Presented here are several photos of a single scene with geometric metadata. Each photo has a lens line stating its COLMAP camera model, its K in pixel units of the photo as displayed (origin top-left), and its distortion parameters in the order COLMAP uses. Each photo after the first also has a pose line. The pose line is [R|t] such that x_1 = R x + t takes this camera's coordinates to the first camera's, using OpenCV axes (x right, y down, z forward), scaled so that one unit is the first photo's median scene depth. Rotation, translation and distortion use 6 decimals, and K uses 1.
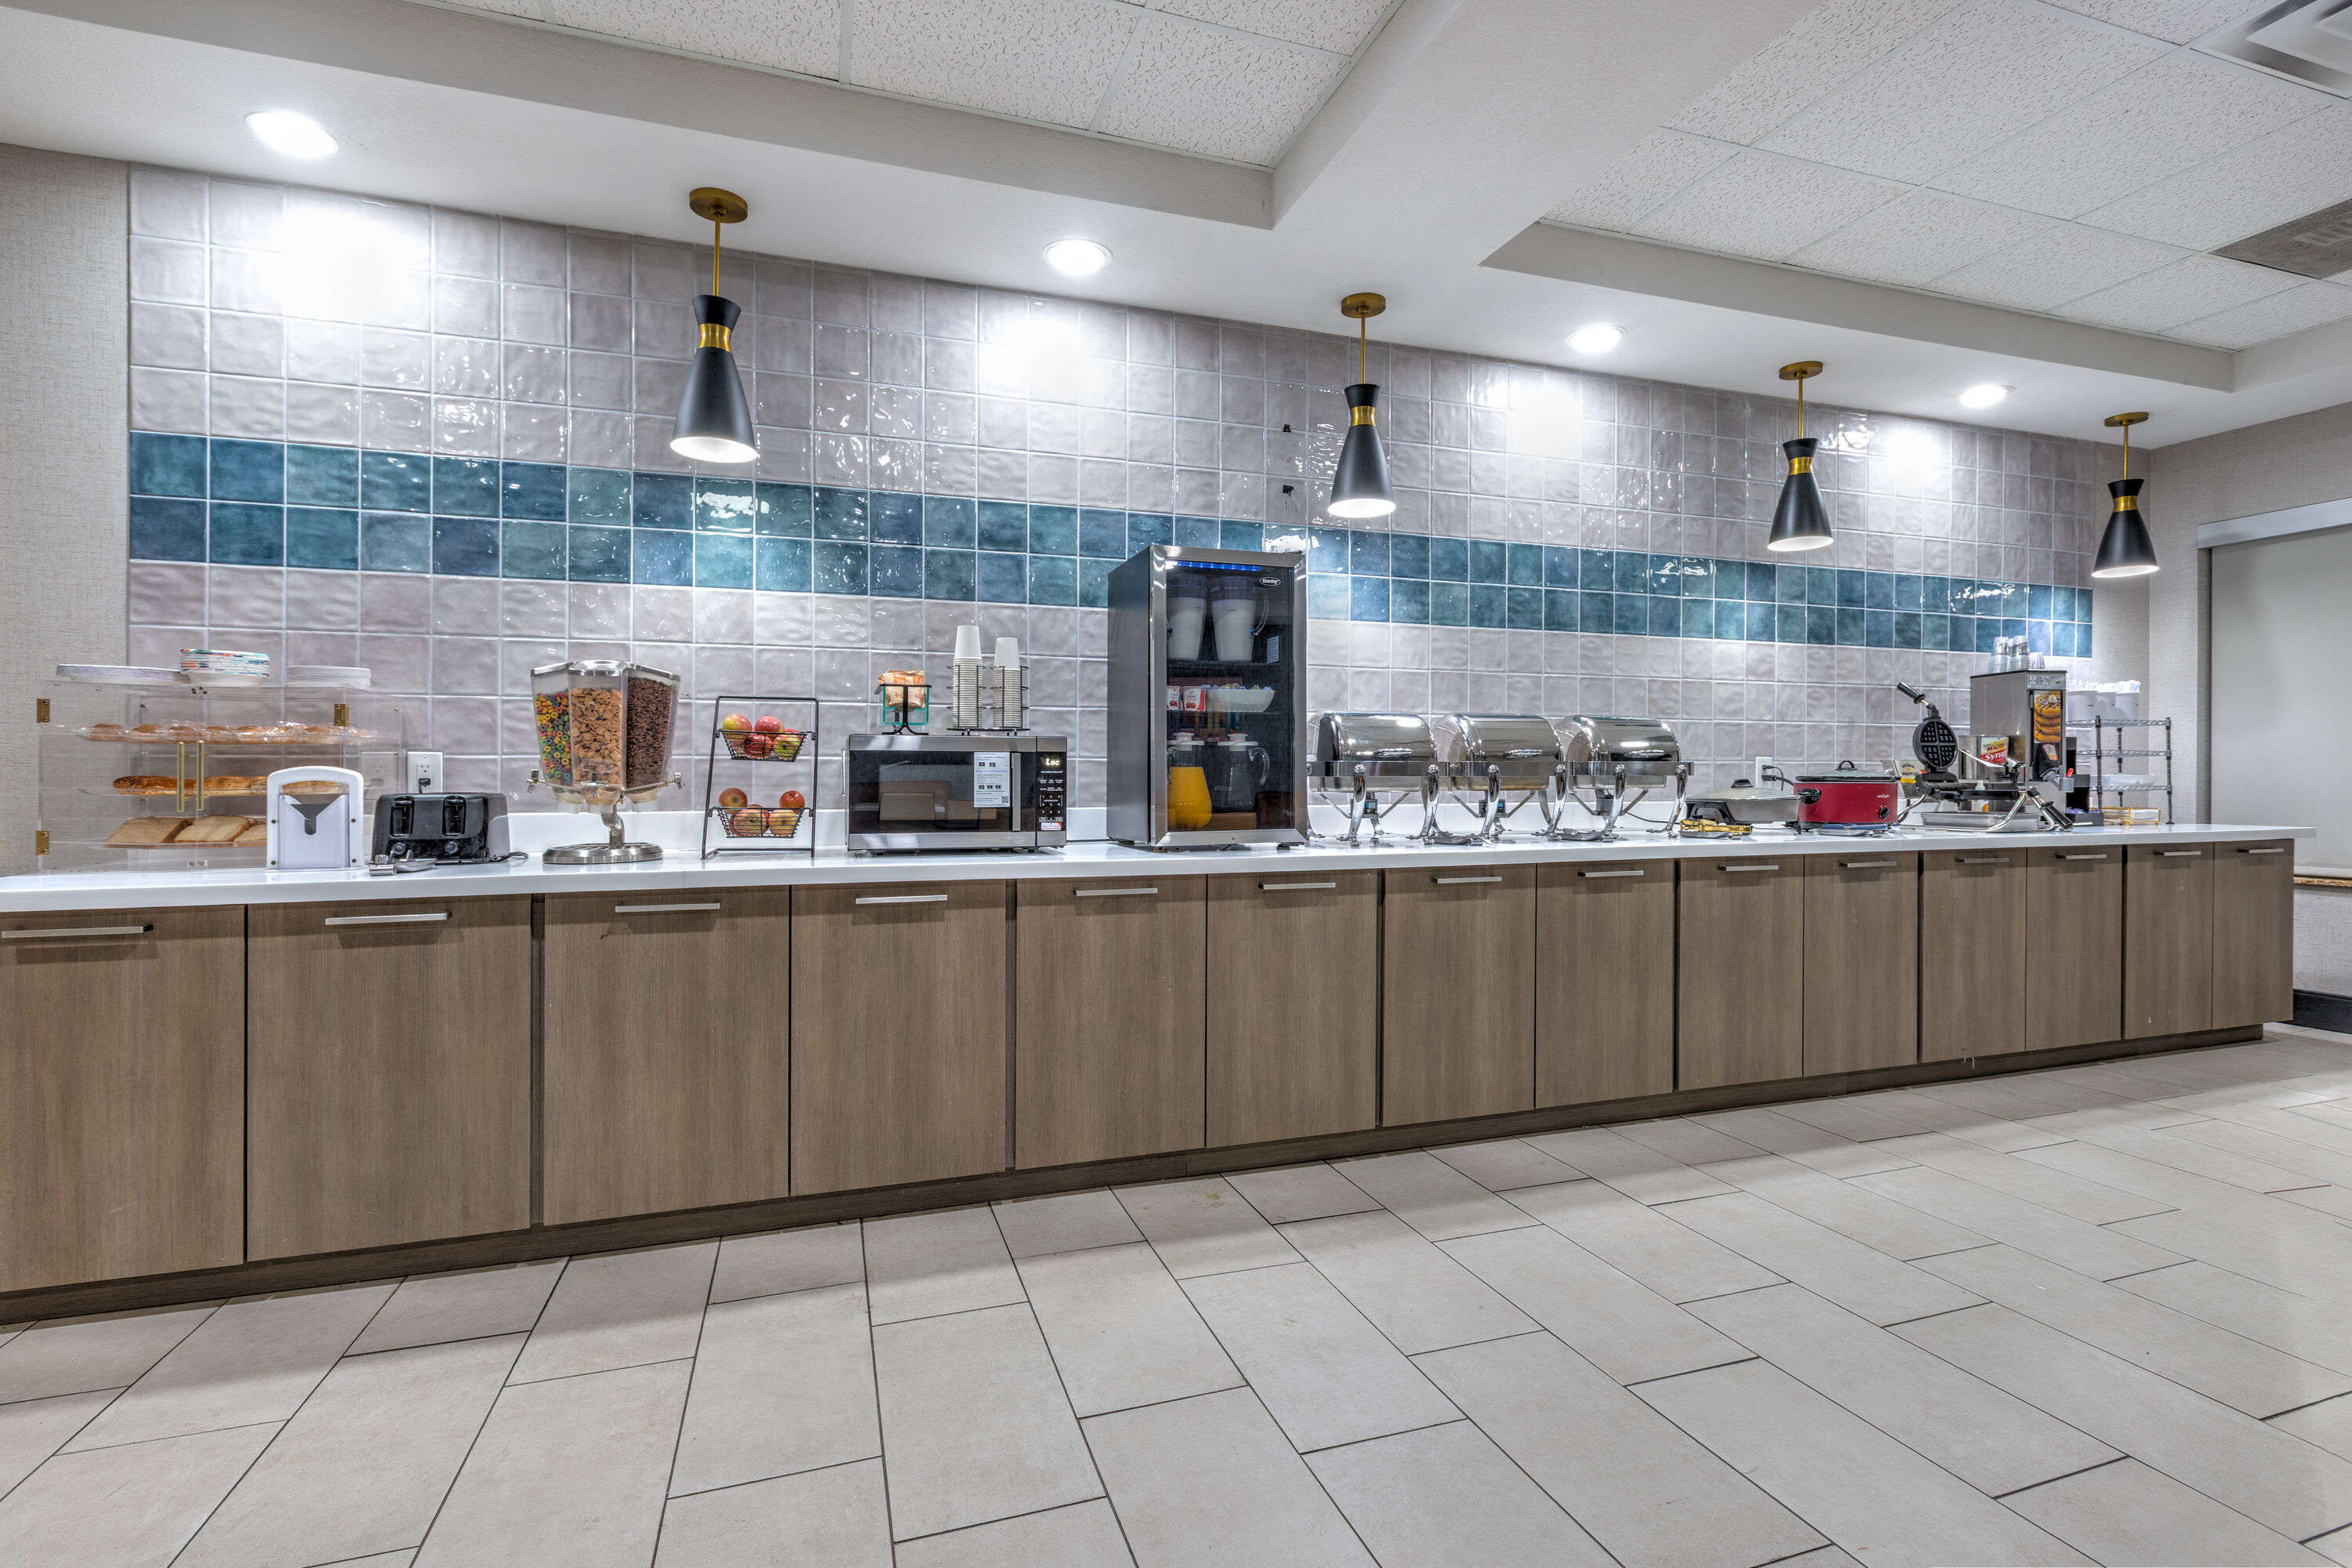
lens RADIAL K [[1075.3, 0, 1174.4], [0, 1075.3, 792.4], [0, 0, 1]] dist [0.000007, 0.000752]
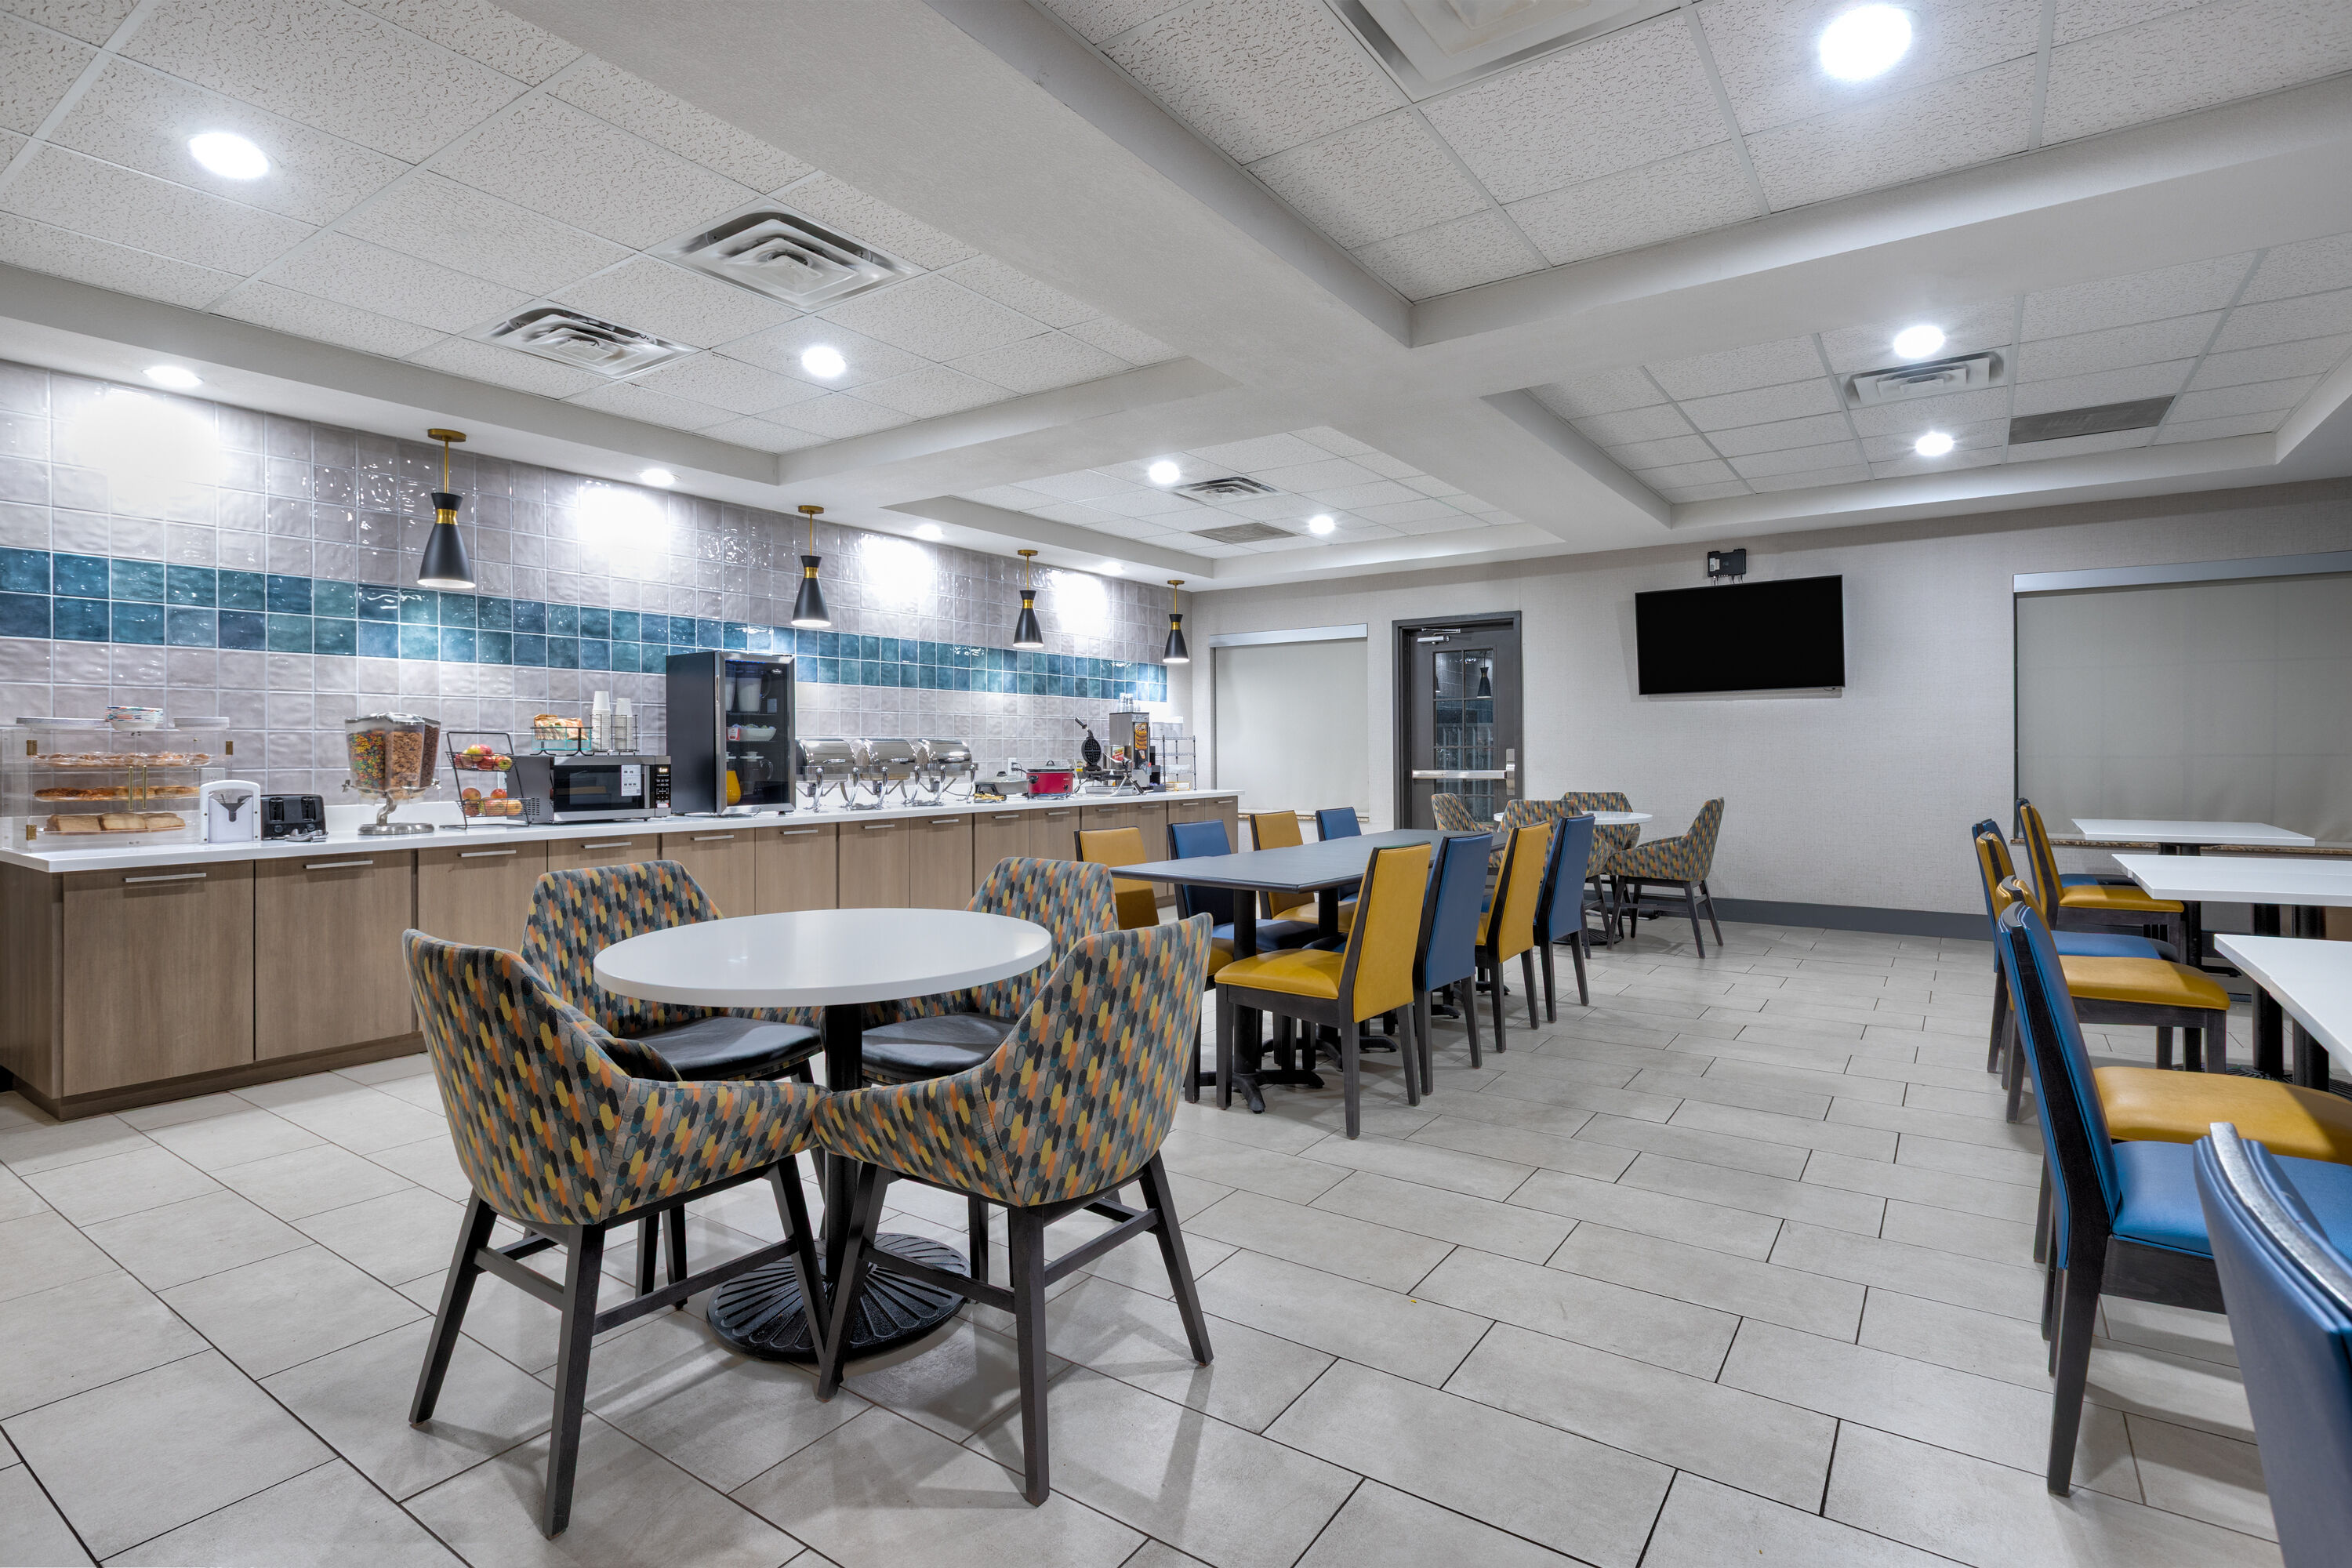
lens RADIAL K [[1145.5, 0, 1177.0], [0, 1145.5, 769.1], [0, 0, 1]] dist [-0.006443, -0.001255]
pose [[0.802279, -0.009827, 0.596869, -0.524343], [0.007462, 0.999951, 0.006434, -0.032866], [-0.596903, -0.000709, 0.802313, -0.982284]]
